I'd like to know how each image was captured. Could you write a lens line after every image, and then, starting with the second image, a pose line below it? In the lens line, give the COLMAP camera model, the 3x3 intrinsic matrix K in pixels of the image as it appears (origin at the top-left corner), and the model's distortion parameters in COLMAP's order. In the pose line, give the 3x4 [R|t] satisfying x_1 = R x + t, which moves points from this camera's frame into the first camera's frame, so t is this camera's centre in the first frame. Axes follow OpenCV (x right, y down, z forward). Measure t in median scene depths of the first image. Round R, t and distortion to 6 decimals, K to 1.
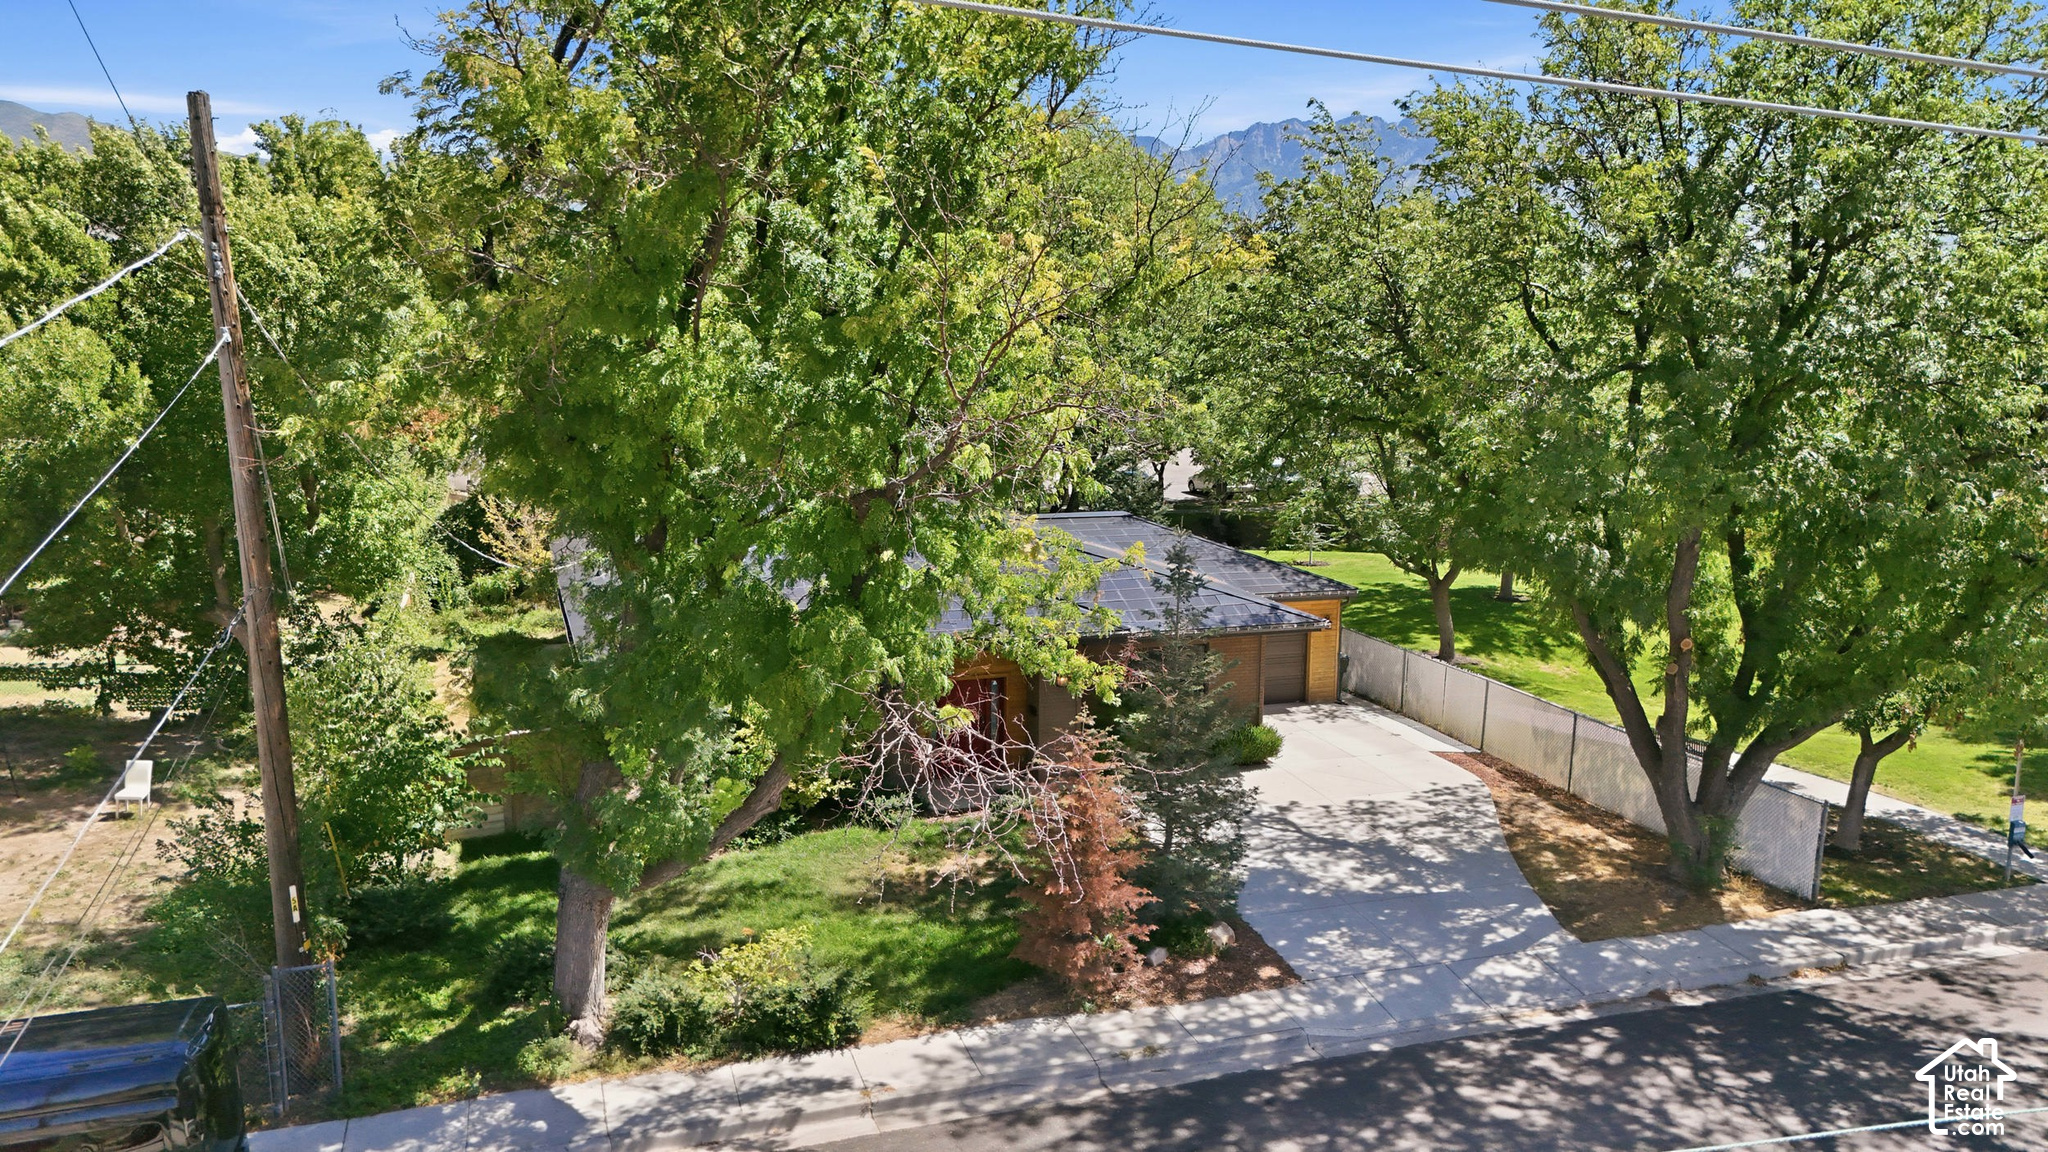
lens RADIAL K [[1540.1, 0, 1017.7], [0, 1540.1, 626.1], [0, 0, 1]] dist [0.059433, -0.076280]
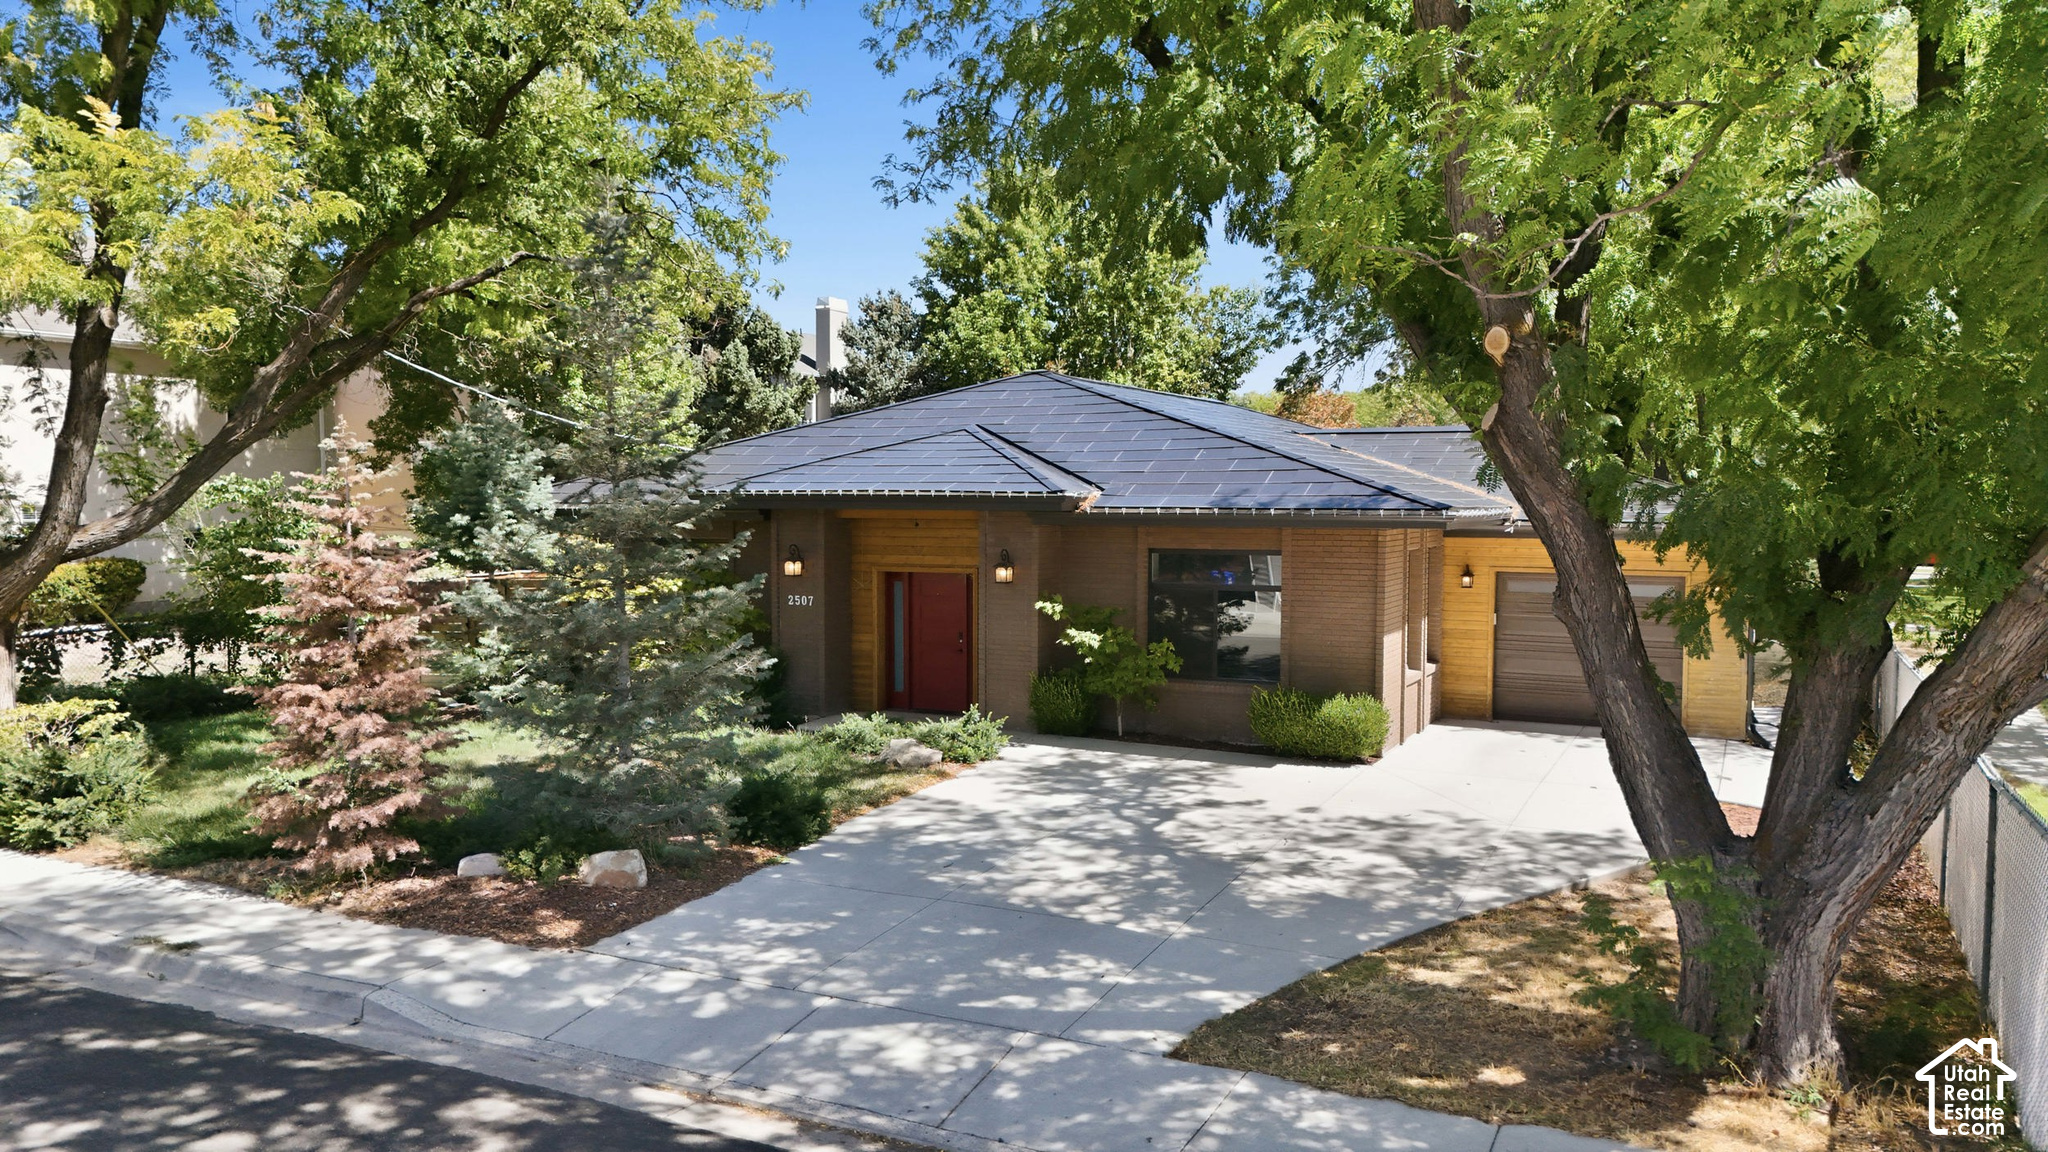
lens RADIAL K [[1528.7, 0, 1024.0], [0, 1528.7, 576.0], [0, 0, 1]] dist [0.019845, -0.001235]
pose [[0.695533, 0.030632, -0.717841, 0.622989], [-0.133469, 0.987210, -0.087193, 0.111950], [0.705989, 0.156455, 0.690725, 0.648809]]
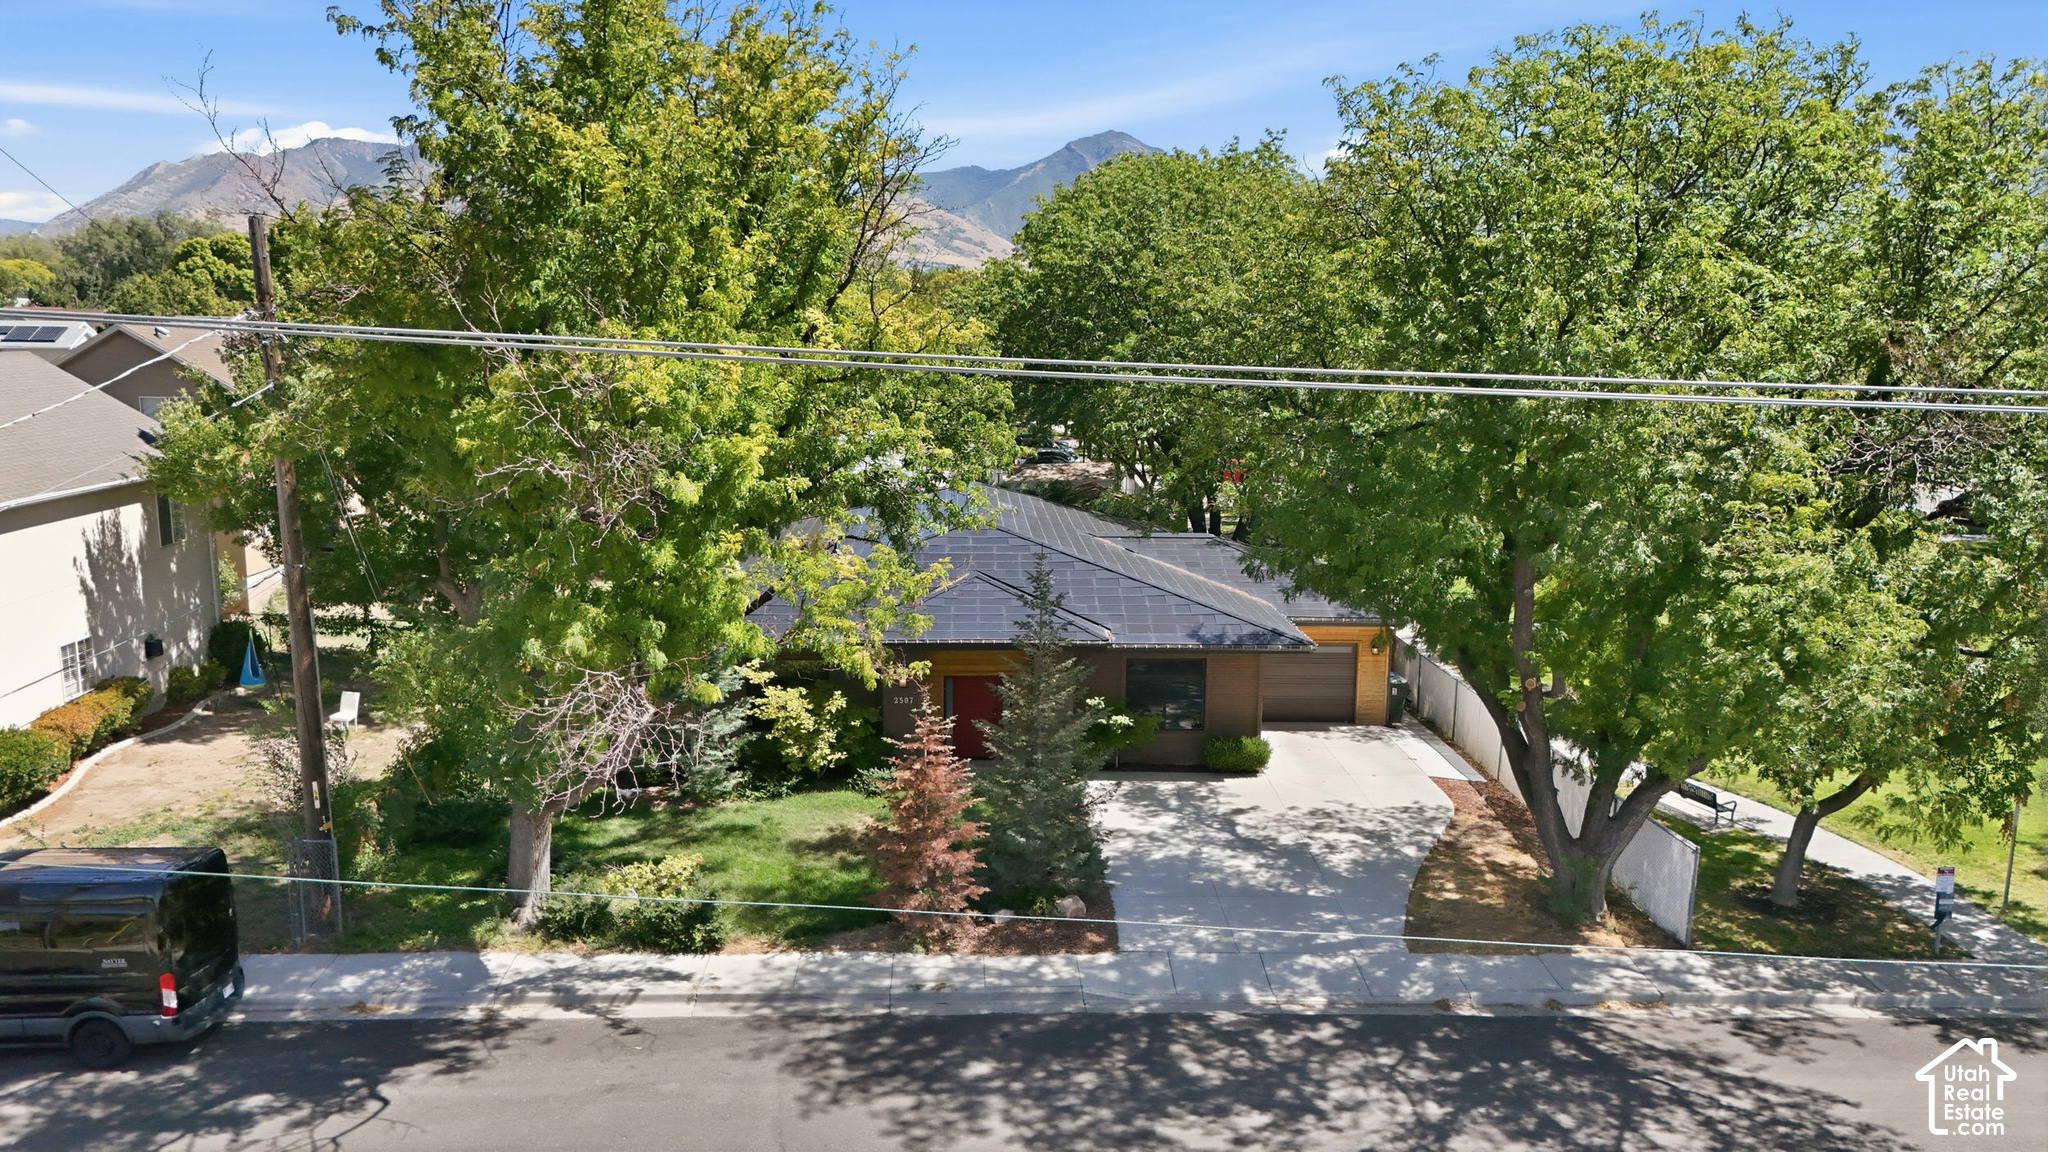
lens RADIAL K [[1528.7, 0, 1024.0], [0, 1528.7, 576.0], [0, 0, 1]] dist [0.019845, -0.001235]
pose [[0.961279, 0.052293, -0.270571, 0.371843], [-0.061363, 0.997798, -0.025166, -0.016458], [0.268659, 0.040794, 0.962371, -0.121798]]
